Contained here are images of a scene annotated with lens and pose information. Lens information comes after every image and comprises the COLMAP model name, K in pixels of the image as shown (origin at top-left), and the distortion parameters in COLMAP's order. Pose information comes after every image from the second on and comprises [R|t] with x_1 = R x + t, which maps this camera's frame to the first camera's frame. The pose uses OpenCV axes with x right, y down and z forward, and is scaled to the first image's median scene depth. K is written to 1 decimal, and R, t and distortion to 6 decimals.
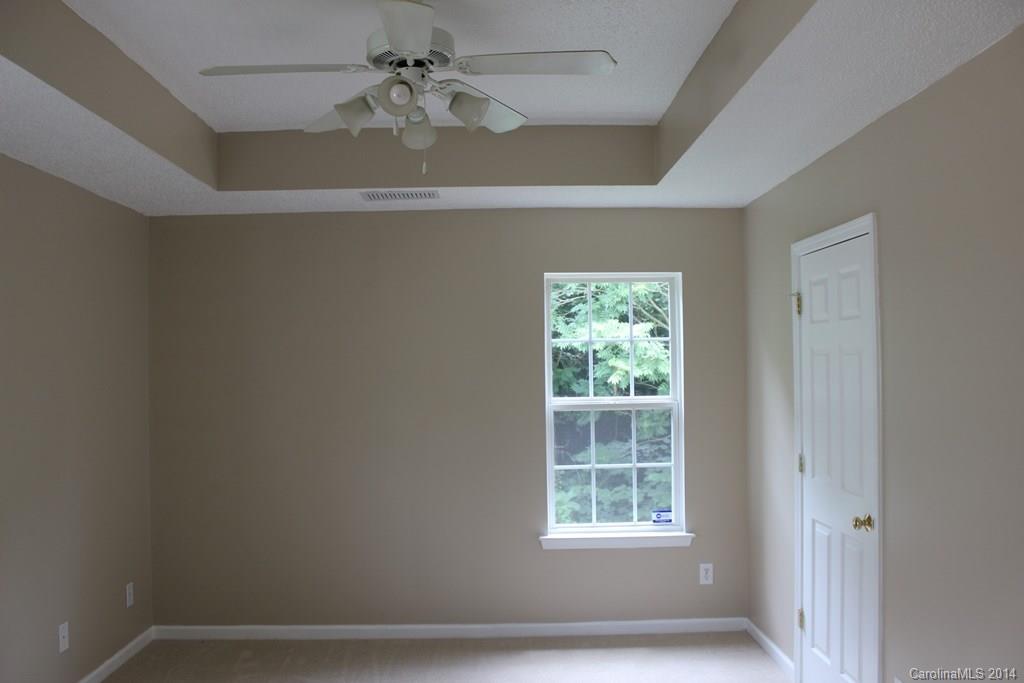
lens RADIAL K [[861.2, 0, 512.0], [0, 861.2, 341.5], [0, 0, 1]] dist [-0.185810, 0.223913]
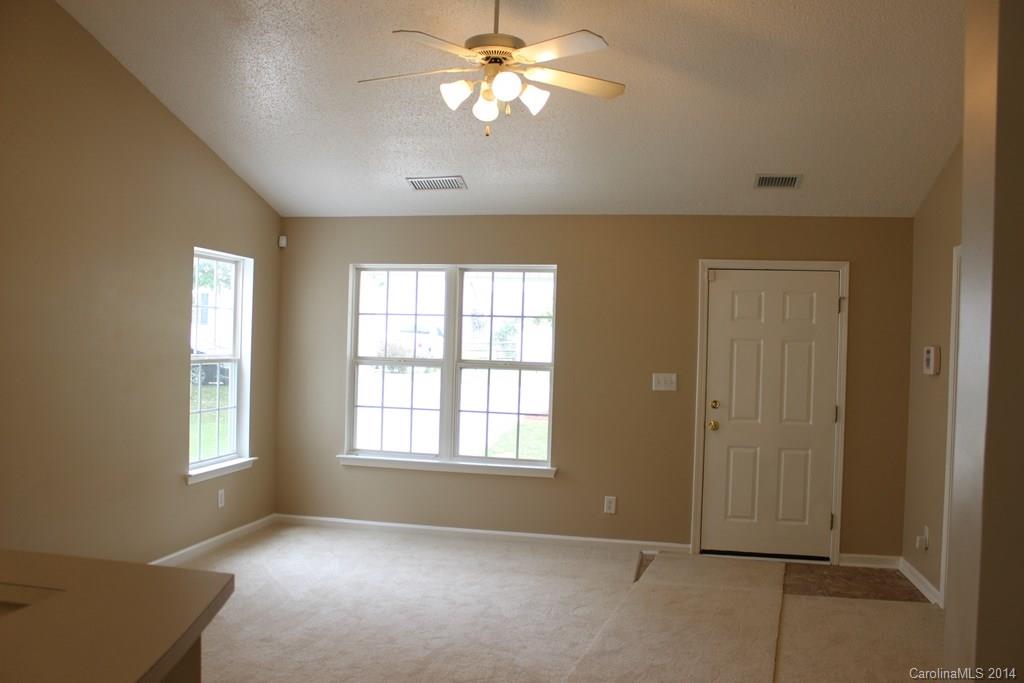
lens RADIAL K [[861.2, 0, 512.0], [0, 861.2, 341.5], [0, 0, 1]] dist [-0.185810, 0.223913]
pose [[0.201300, 0.014245, 0.979426, -1.024537], [-0.057823, 0.998323, -0.002636, 0.026723], [-0.977822, -0.056103, 0.201786, 0.357139]]
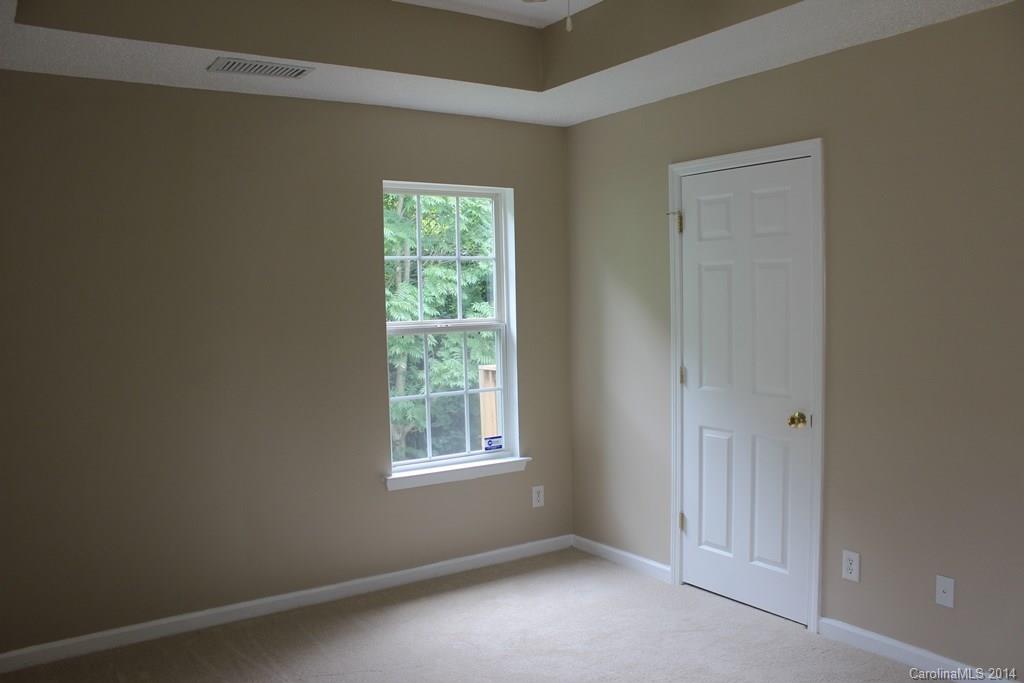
lens RADIAL K [[861.2, 0, 512.0], [0, 861.2, 341.5], [0, 0, 1]] dist [-0.185810, 0.223913]
pose [[0.837551, -0.035122, 0.545230, -0.346003], [-0.002333, 0.997693, 0.067852, 0.026387], [-0.546355, -0.058102, 0.835536, 0.192513]]
